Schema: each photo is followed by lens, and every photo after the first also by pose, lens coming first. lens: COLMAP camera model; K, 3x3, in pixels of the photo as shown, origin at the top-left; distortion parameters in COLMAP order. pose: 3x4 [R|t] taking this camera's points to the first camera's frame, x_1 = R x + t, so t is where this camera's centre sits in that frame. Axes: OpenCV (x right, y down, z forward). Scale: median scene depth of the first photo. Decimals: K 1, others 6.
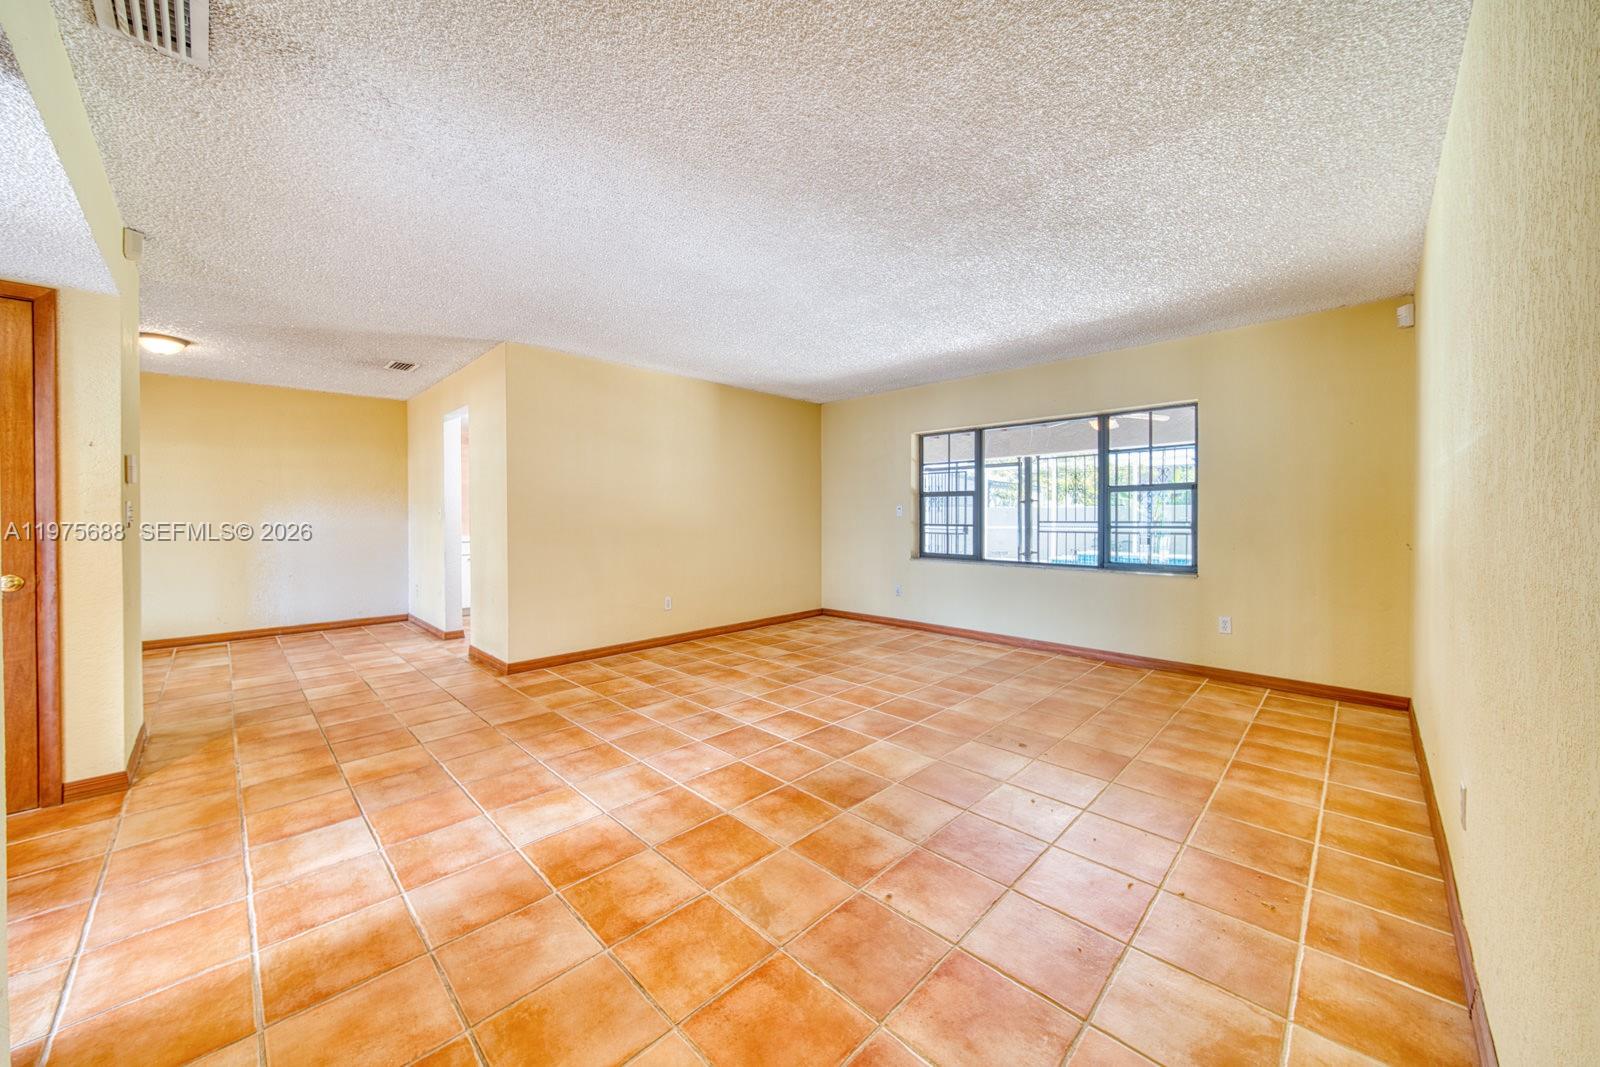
lens RADIAL K [[572.4, 0, 792.8], [0, 572.4, 523.9], [0, 0, 1]] dist [0.001257, -0.000473]
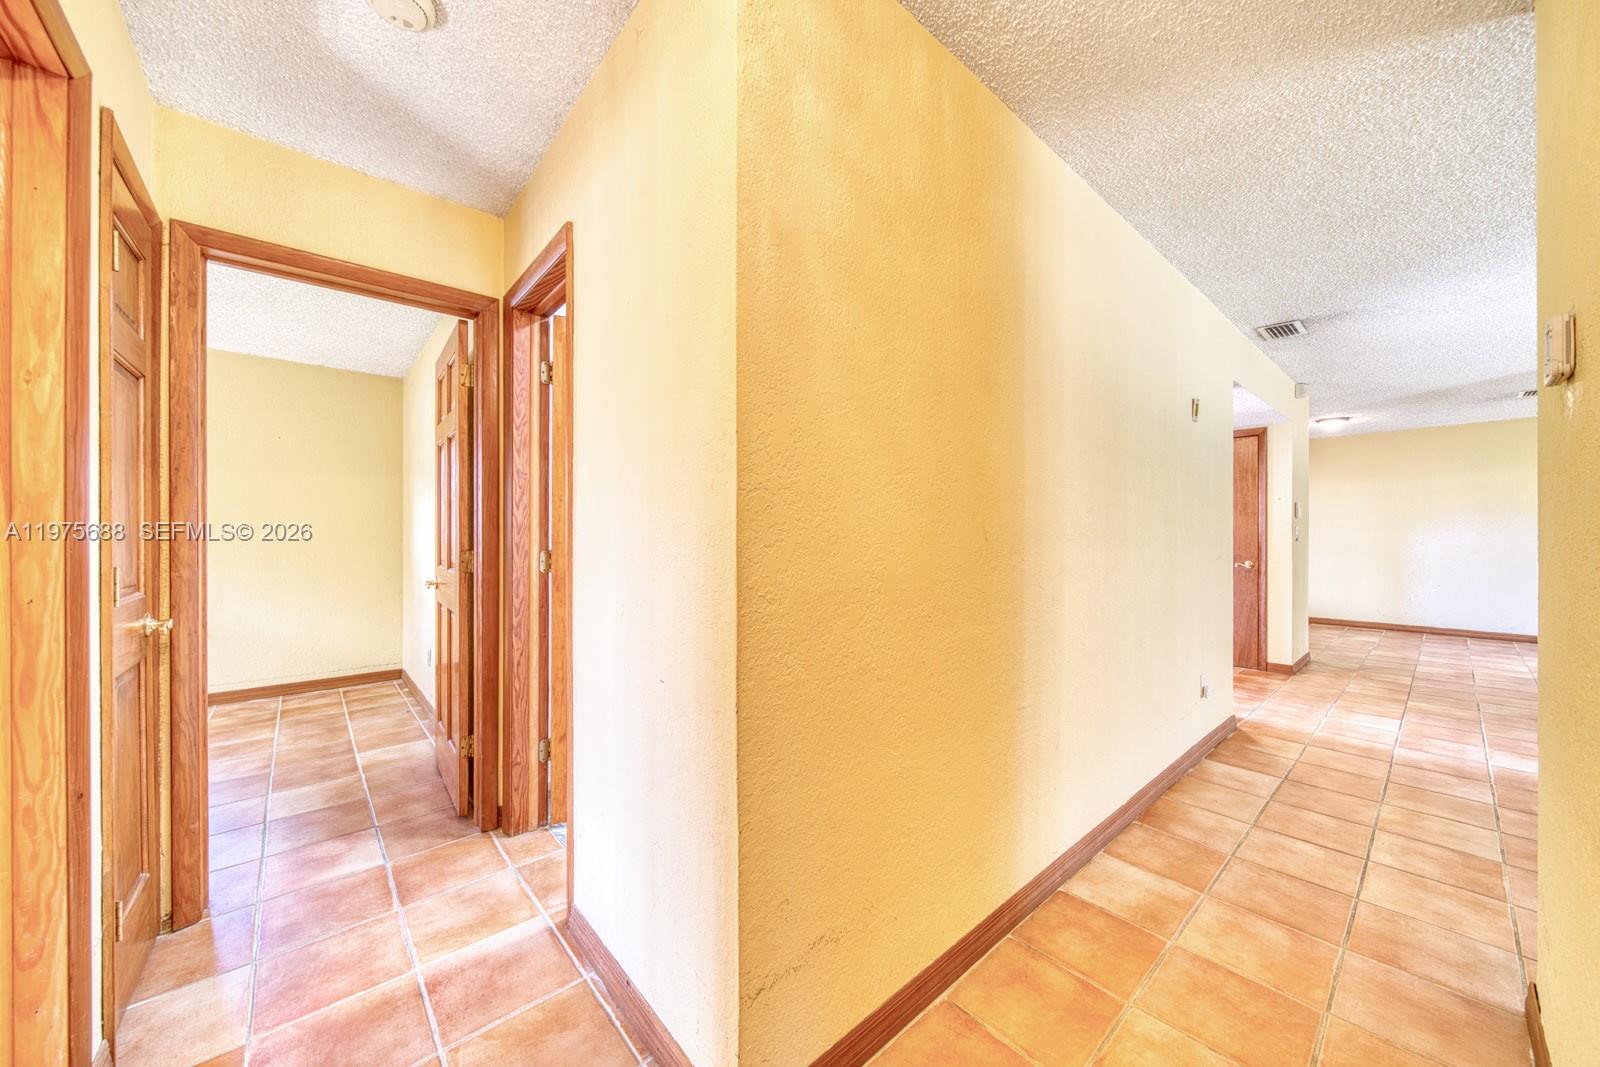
lens RADIAL K [[572.4, 0, 819.2], [0, 572.4, 525.4], [0, 0, 1]] dist [0.001257, -0.000473]
pose [[-0.048175, -0.011039, -0.998778, 0.617908], [-0.018537, 0.999777, -0.010156, 0.004264], [0.998667, 0.018025, -0.048369, -0.371698]]
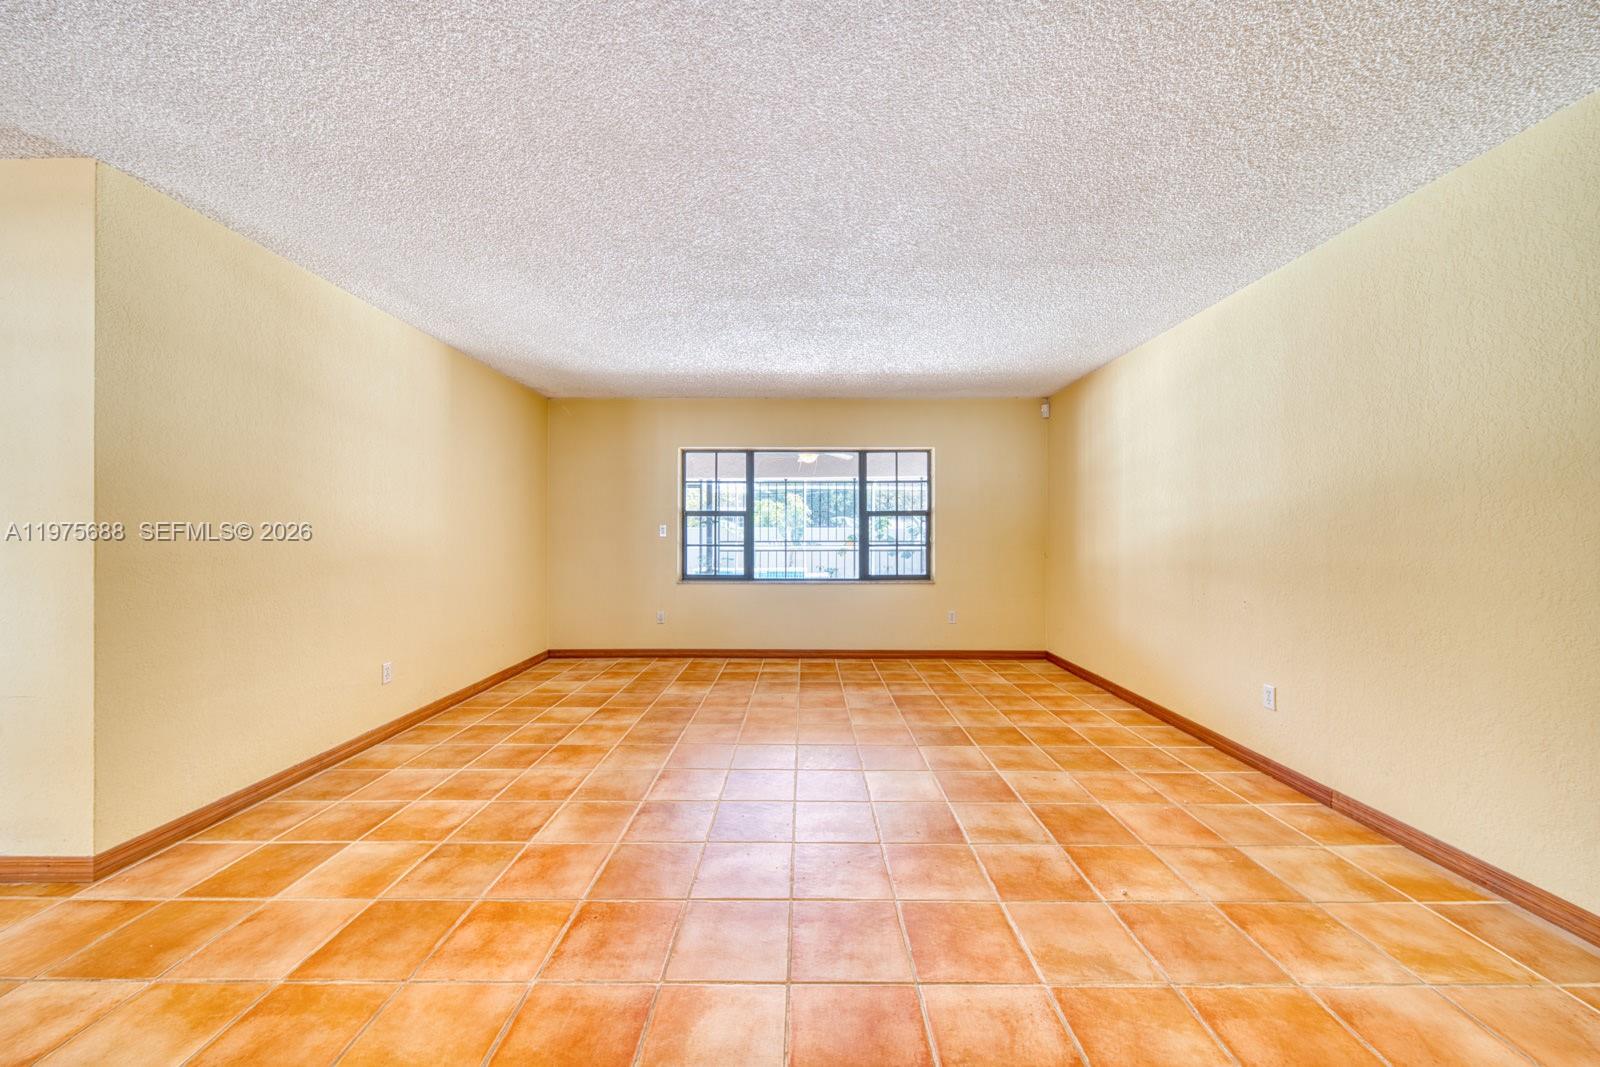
lens RADIAL K [[572.4, 0, 794.1], [0, 572.4, 546.2], [0, 0, 1]] dist [0.001257, -0.000473]
pose [[0.713132, -0.013511, 0.700899, -0.514105], [0.008571, 0.999908, 0.010554, -0.009584], [-0.700977, -0.001519, 0.713182, 0.338011]]
